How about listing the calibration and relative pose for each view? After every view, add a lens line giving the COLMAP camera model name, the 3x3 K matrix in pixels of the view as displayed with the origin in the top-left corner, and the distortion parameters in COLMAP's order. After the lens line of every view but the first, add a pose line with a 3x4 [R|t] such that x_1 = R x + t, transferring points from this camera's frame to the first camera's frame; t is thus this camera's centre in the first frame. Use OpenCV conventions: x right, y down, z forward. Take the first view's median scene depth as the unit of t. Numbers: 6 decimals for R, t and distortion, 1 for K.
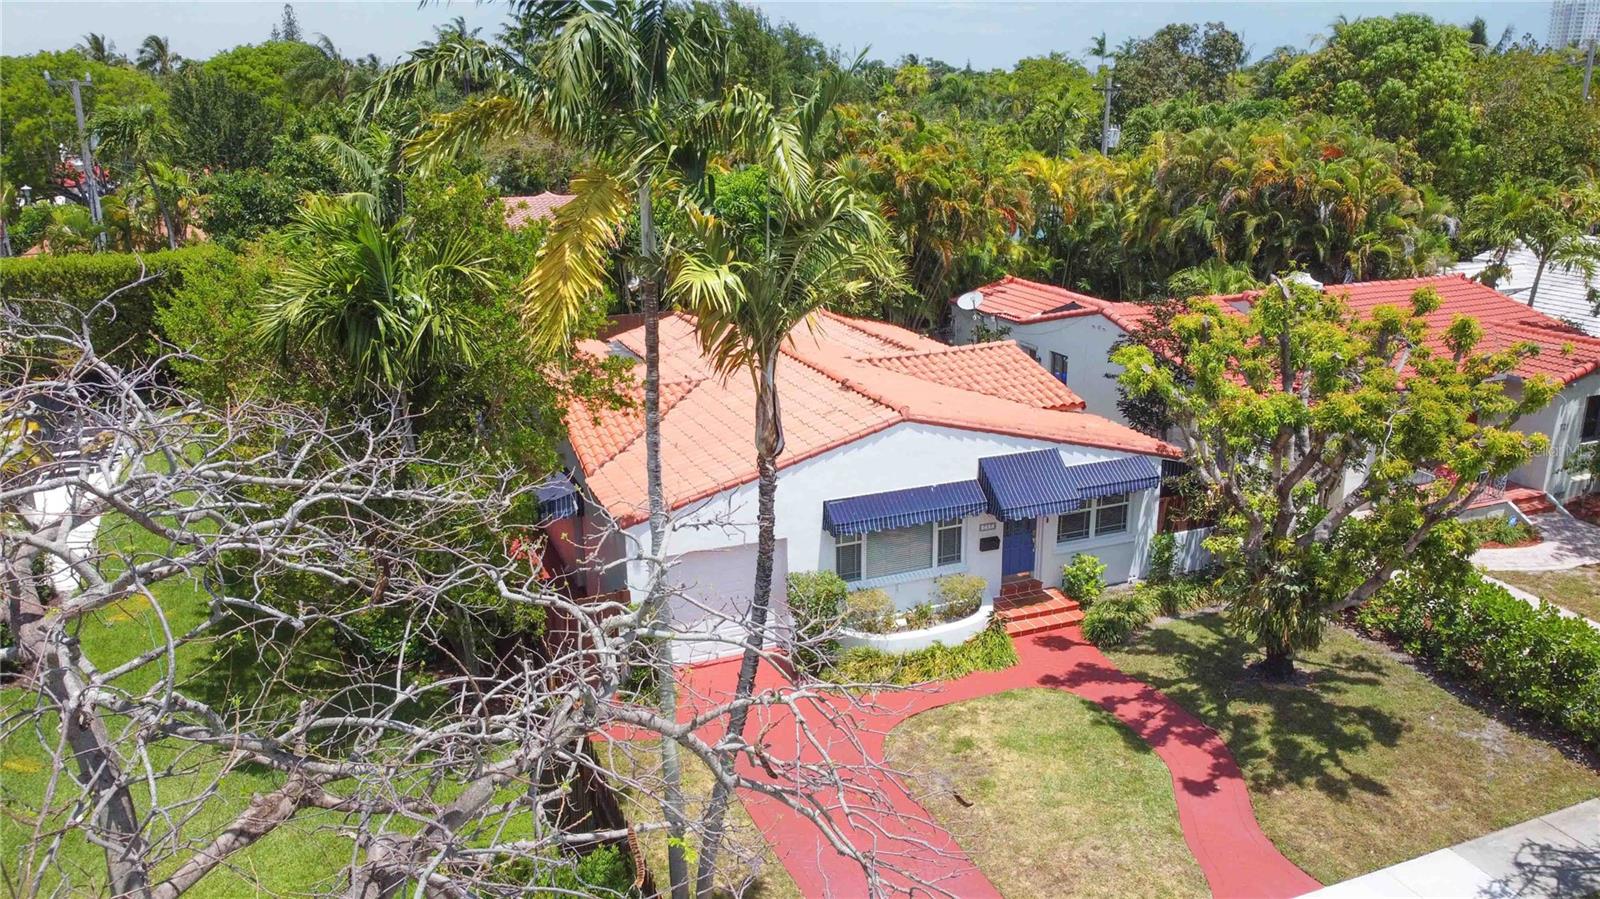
lens RADIAL K [[1208.3, 0, 799.2], [0, 1208.3, 451.2], [0, 0, 1]] dist [0.003368, -0.009535]
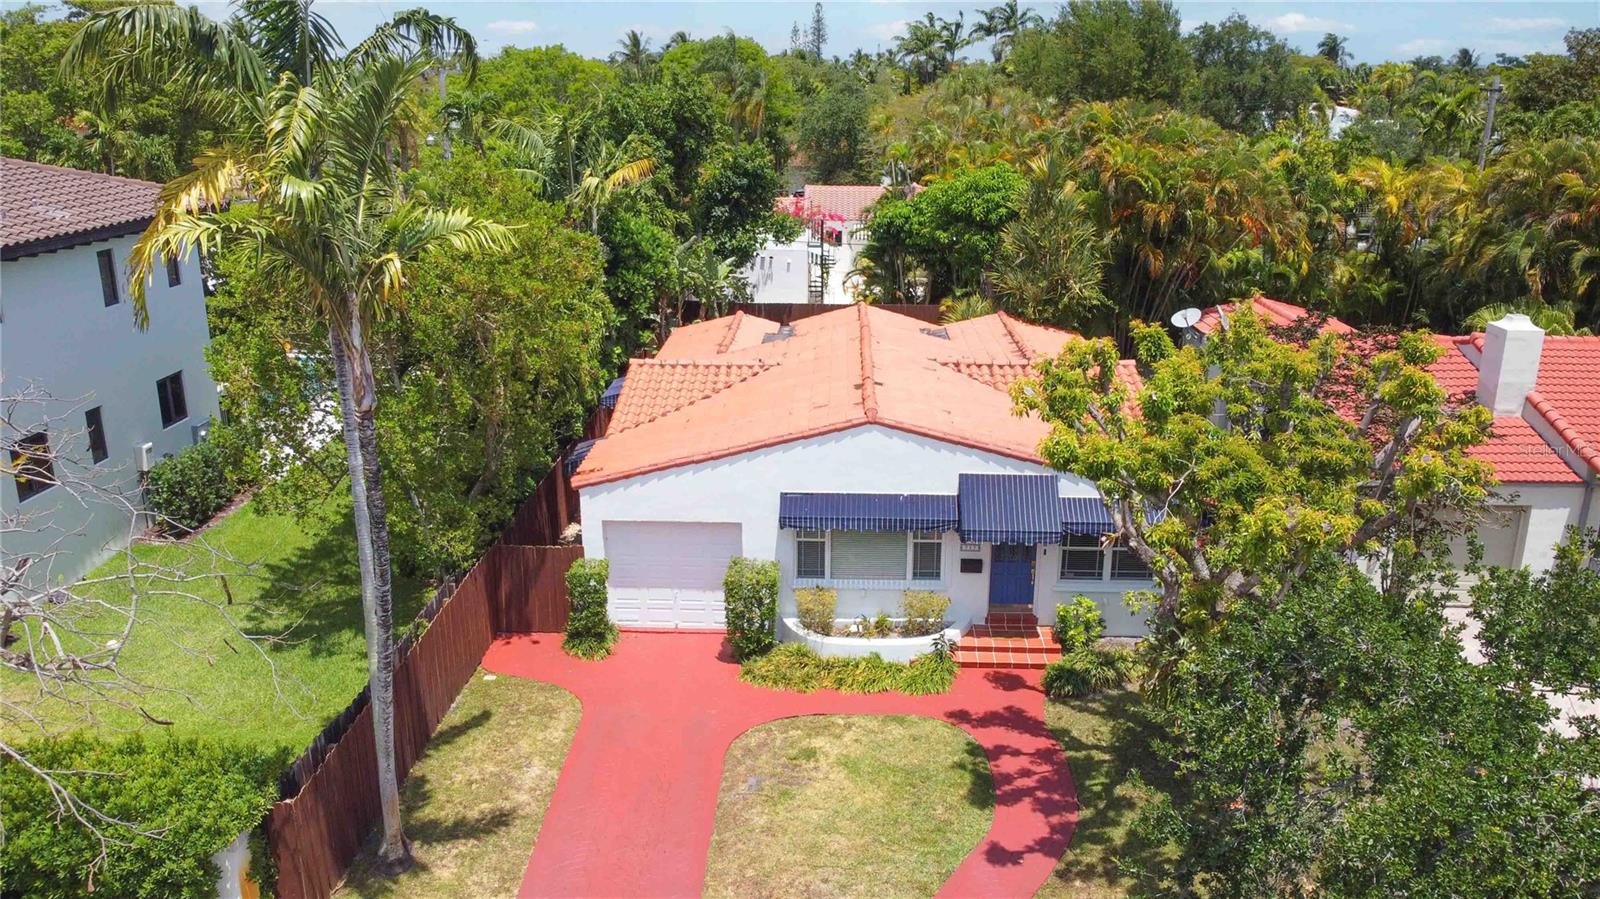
lens RADIAL K [[1208.3, 0, 799.4], [0, 1208.3, 447.0], [0, 0, 1]] dist [0.003368, -0.009535]
pose [[0.909920, 0.129655, -0.393999, 0.401970], [-0.129402, 0.991215, 0.027338, -0.024188], [0.394082, 0.026109, 0.918704, 0.078739]]
